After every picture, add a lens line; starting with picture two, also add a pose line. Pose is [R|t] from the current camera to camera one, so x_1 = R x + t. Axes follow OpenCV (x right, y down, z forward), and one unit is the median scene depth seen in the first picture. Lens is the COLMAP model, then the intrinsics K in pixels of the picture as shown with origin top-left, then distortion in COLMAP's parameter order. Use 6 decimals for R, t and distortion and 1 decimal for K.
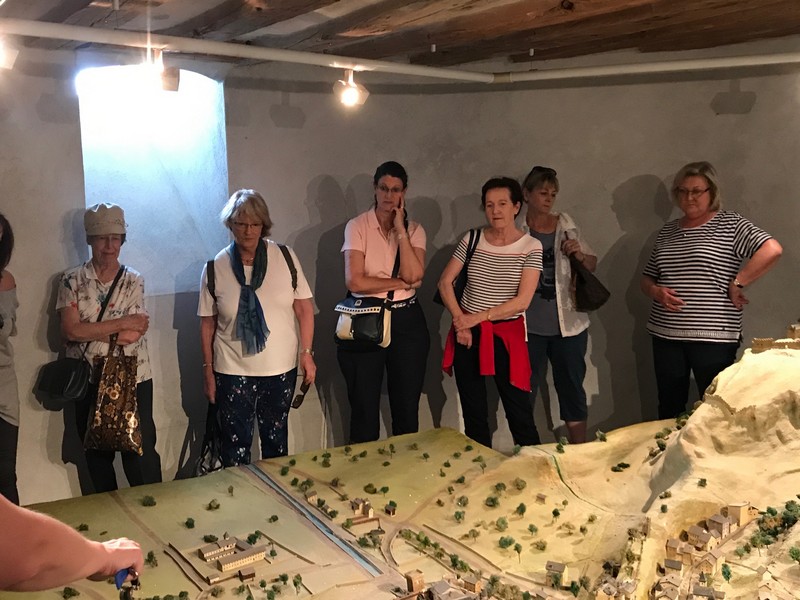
lens RADIAL K [[903.4, 0, 398.1], [0, 903.4, 302.3], [0, 0, 1]] dist [0.031038, 0.000000]
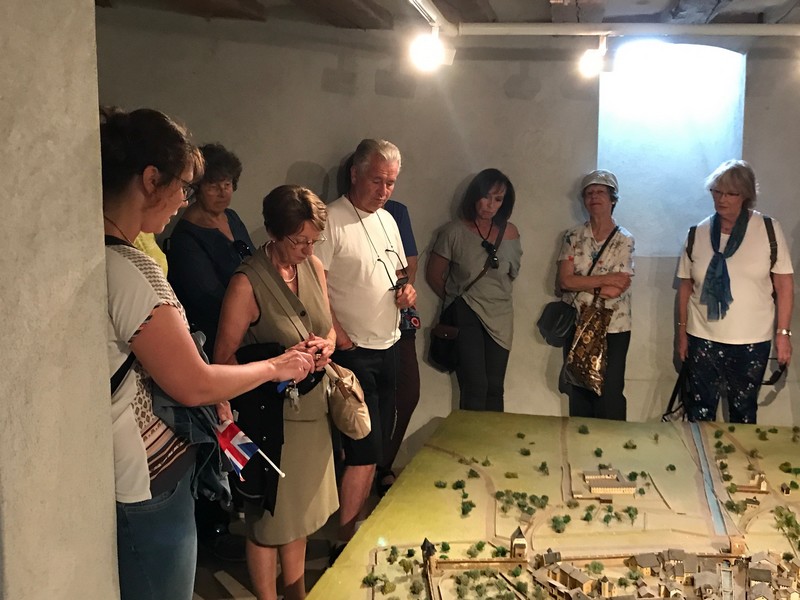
lens RADIAL K [[903.4, 0, 393.5], [0, 903.4, 307.6], [0, 0, 1]] dist [0.031038, 0.000000]
pose [[0.730864, 0.114792, -0.672800, 0.270381], [-0.090568, 0.993349, 0.071099, 0.003341], [0.676487, 0.008970, 0.736400, -0.012280]]
